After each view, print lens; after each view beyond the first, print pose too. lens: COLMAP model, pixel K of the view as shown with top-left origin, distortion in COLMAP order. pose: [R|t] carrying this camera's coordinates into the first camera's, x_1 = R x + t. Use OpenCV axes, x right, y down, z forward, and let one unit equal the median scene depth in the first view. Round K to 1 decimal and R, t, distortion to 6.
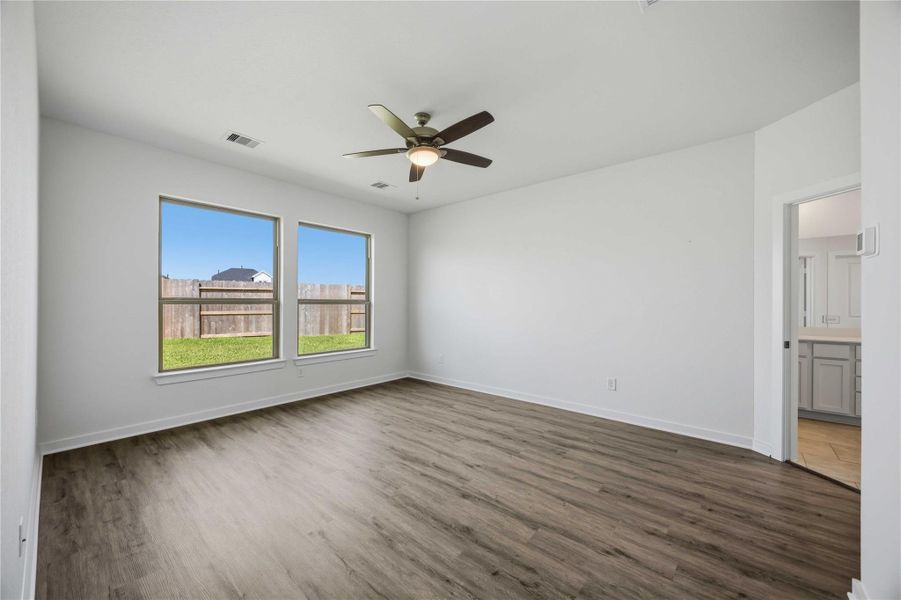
lens RADIAL K [[344.4, 0, 451.0], [0, 344.4, 306.9], [0, 0, 1]] dist [-0.001106, -0.000033]
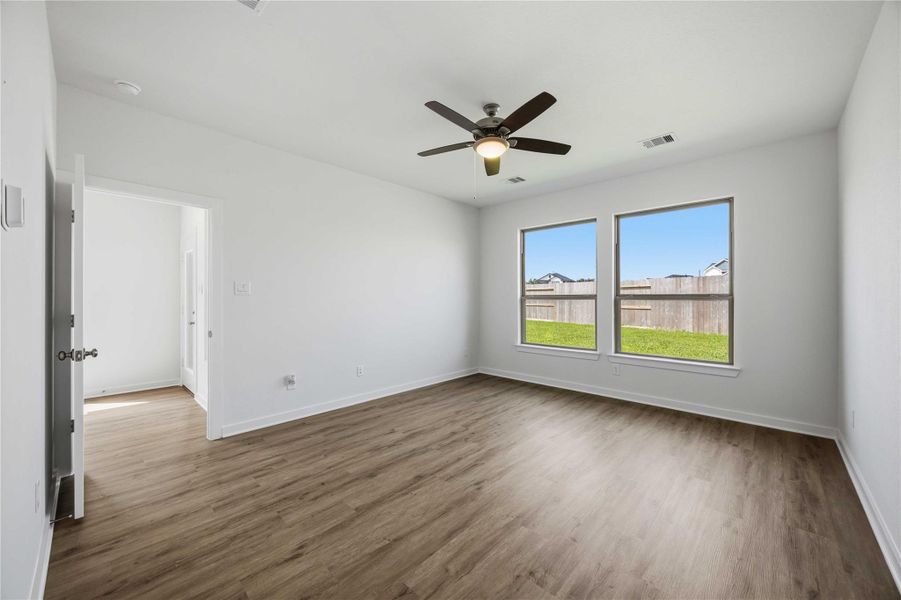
lens RADIAL K [[343.8, 0, 447.9], [0, 343.8, 302.4], [0, 0, 1]] dist [-0.002090, 0.000087]
pose [[-0.054901, 0.008835, -0.998453, 0.910989], [-0.011107, 0.999894, 0.009459, -0.007743], [0.998430, 0.011609, -0.054797, 0.942527]]
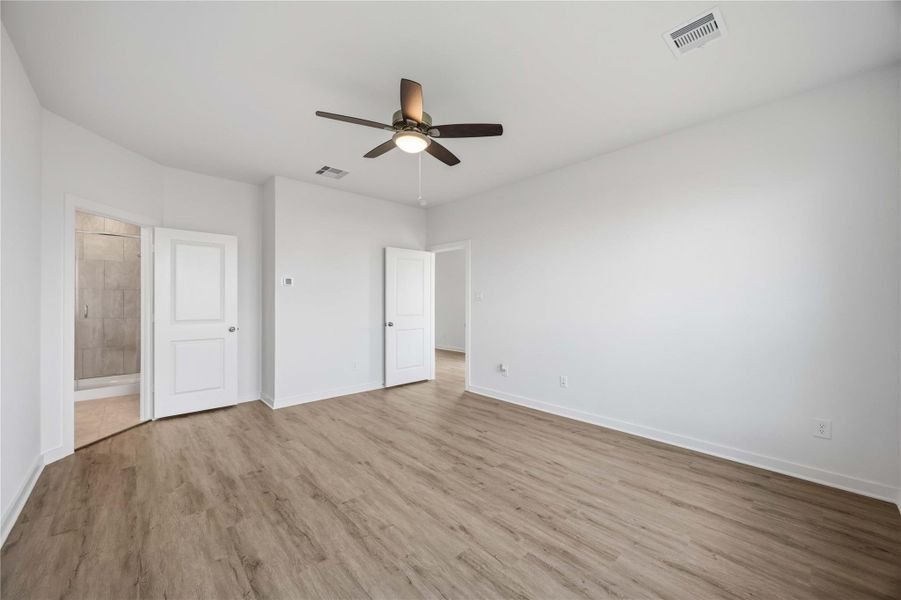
lens RADIAL K [[343.8, 0, 447.9], [0, 343.8, 302.4], [0, 0, 1]] dist [-0.002090, 0.000087]
pose [[-0.992860, -0.004757, 0.119188, -0.289969], [-0.003195, 0.999907, 0.013286, -0.024841], [-0.119240, 0.012811, -0.992783, 1.922955]]
